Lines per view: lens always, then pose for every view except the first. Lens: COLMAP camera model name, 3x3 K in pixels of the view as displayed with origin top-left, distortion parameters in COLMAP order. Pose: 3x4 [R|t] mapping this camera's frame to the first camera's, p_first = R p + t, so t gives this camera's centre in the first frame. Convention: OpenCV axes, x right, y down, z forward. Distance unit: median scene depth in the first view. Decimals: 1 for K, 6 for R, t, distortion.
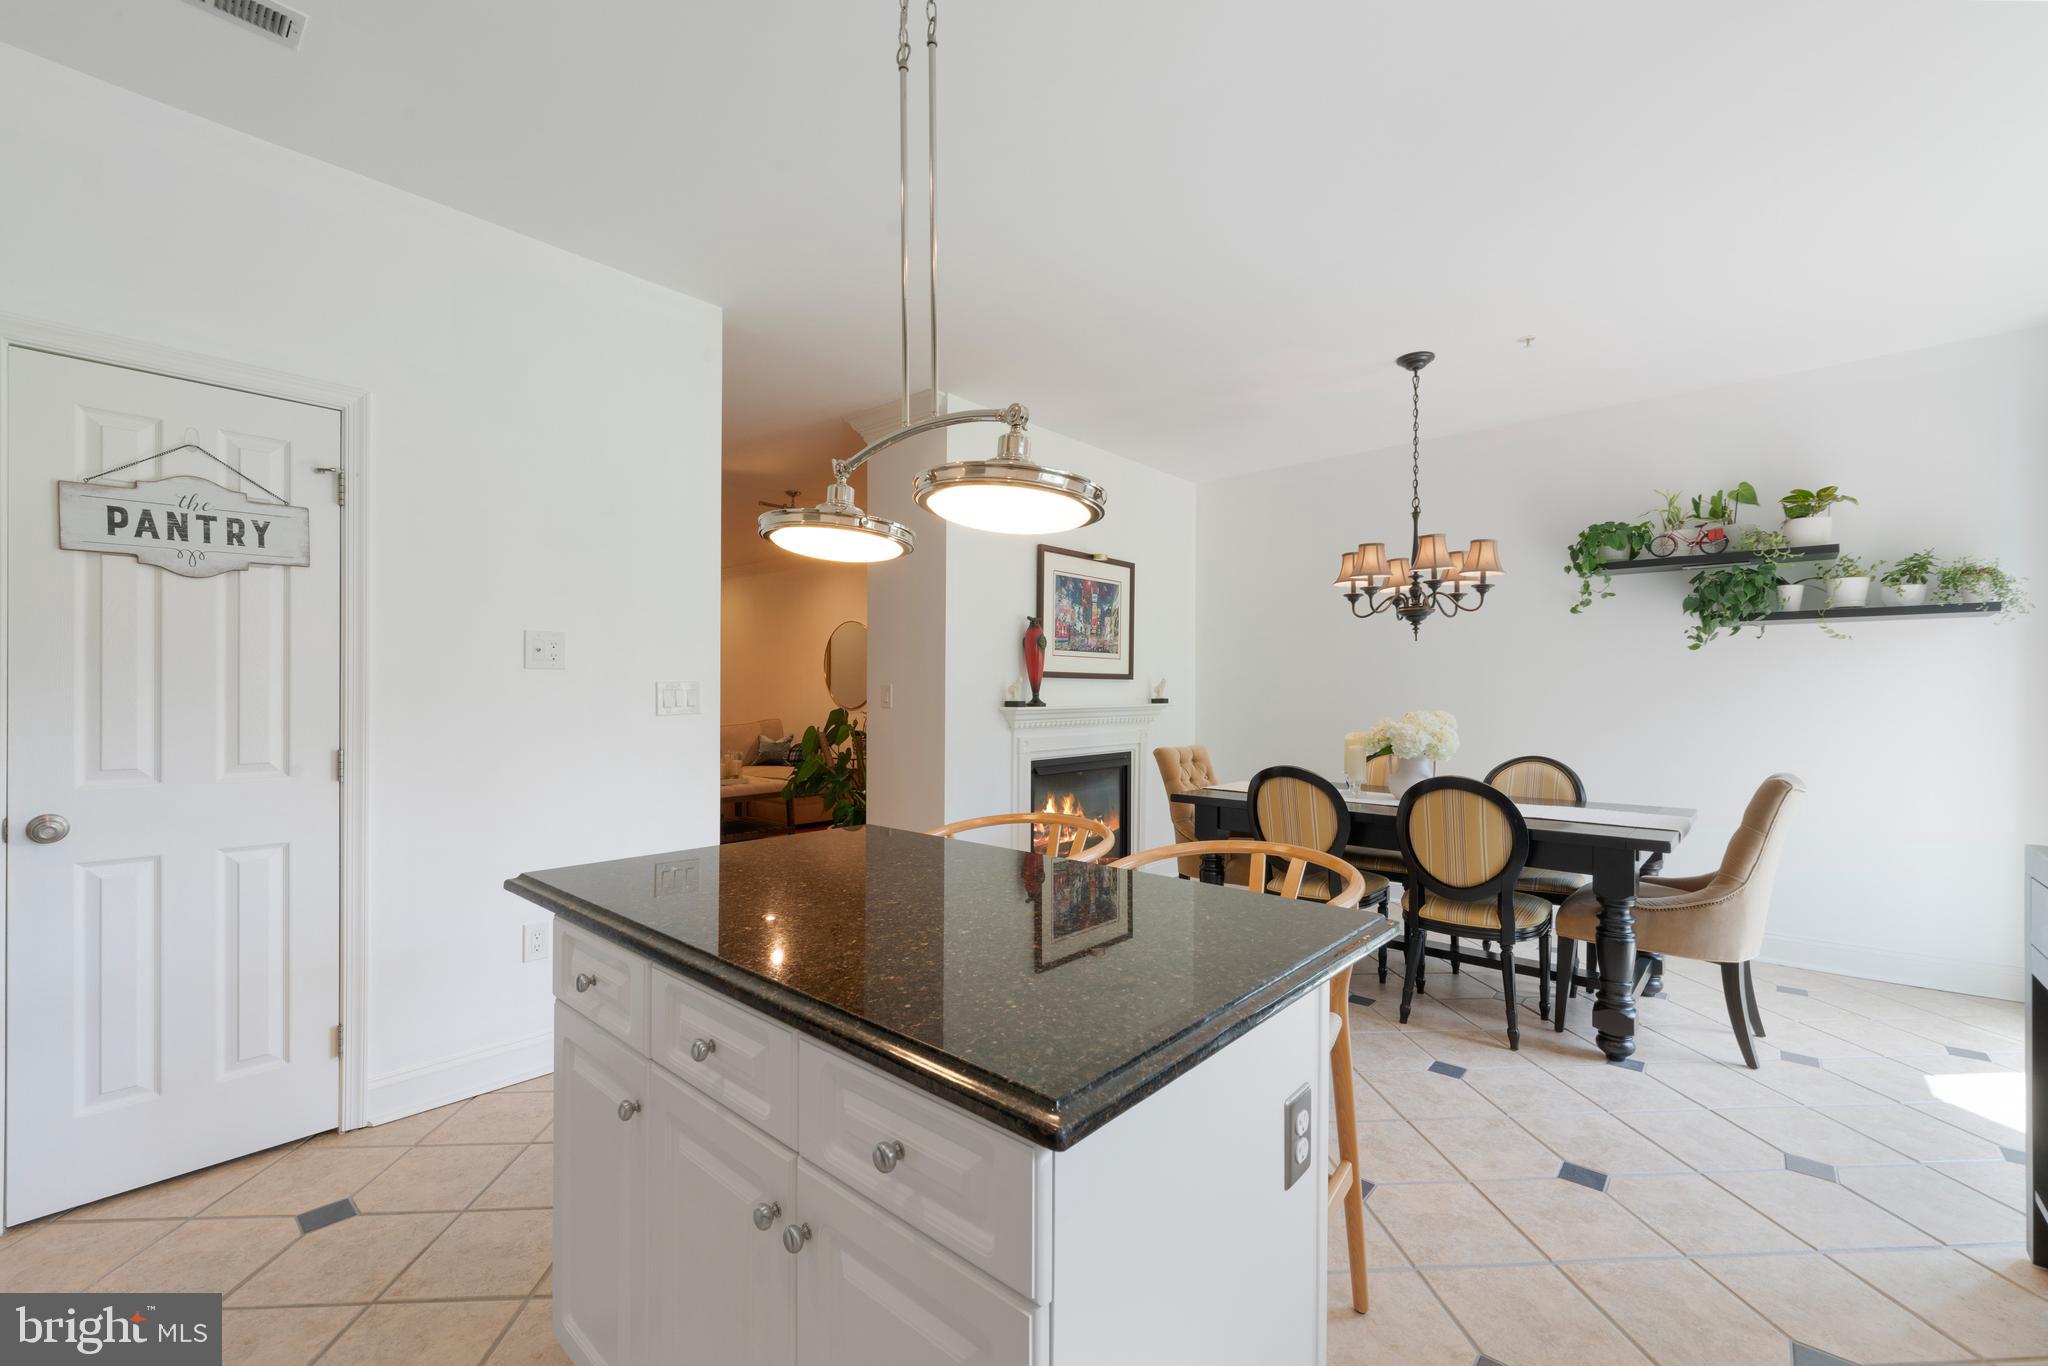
lens RADIAL K [[837.2, 0, 1027.9], [0, 837.2, 687.9], [0, 0, 1]] dist [-0.002141, -0.000610]
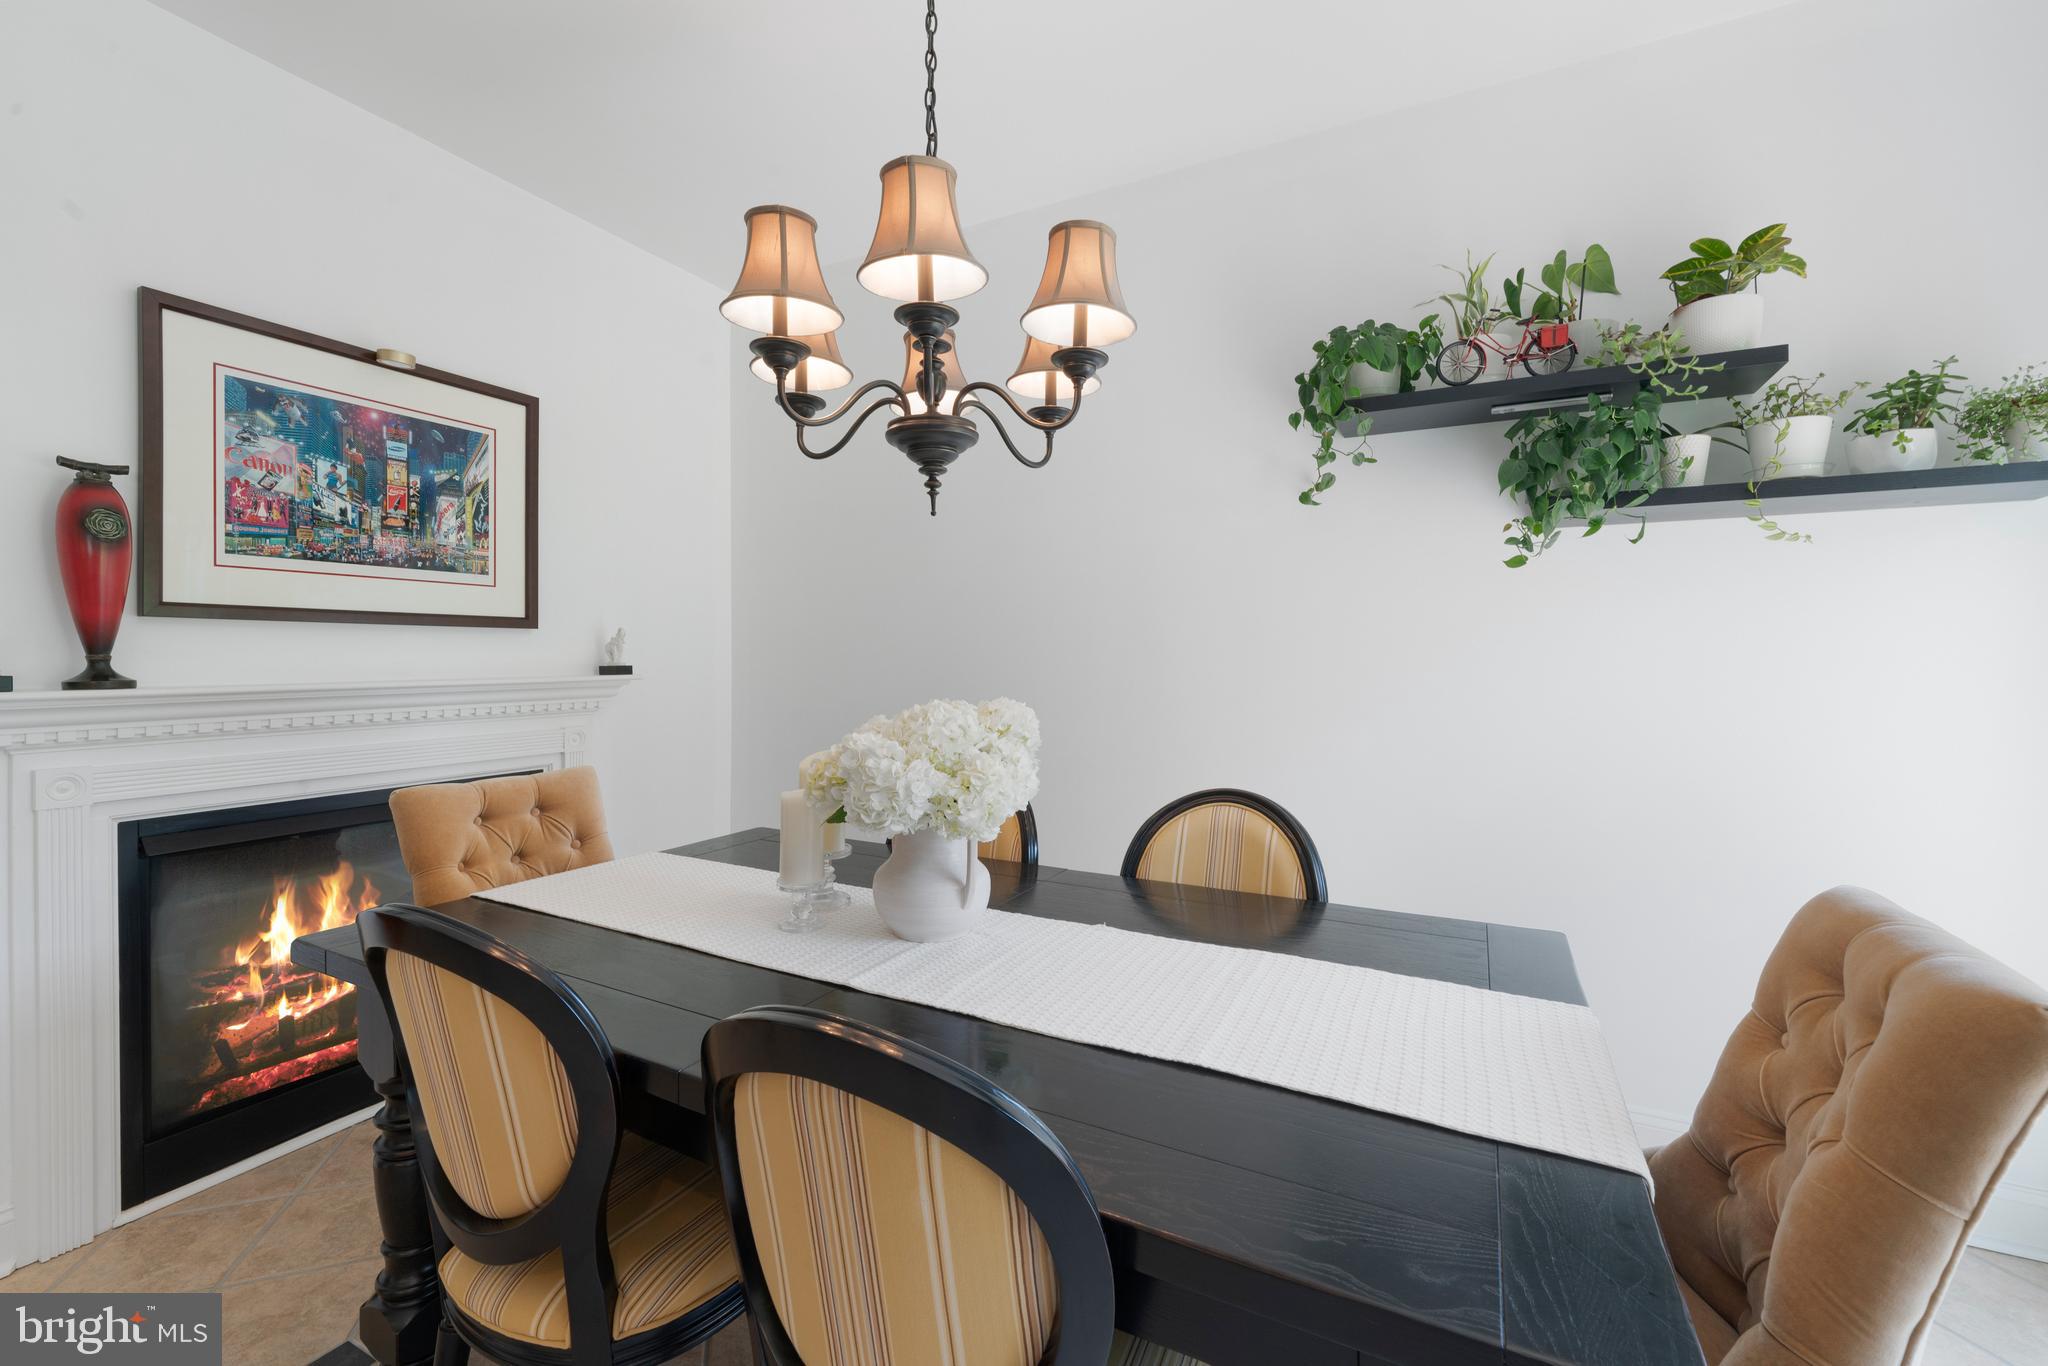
lens RADIAL K [[837.2, 0, 1031.8], [0, 837.2, 652.3], [0, 0, 1]] dist [-0.002141, -0.000610]
pose [[0.967531, -0.000002, 0.252752, 0.384604], [-0.000432, 0.999999, 0.001659, 0.004933], [-0.252752, -0.001714, 0.967530, 0.581014]]
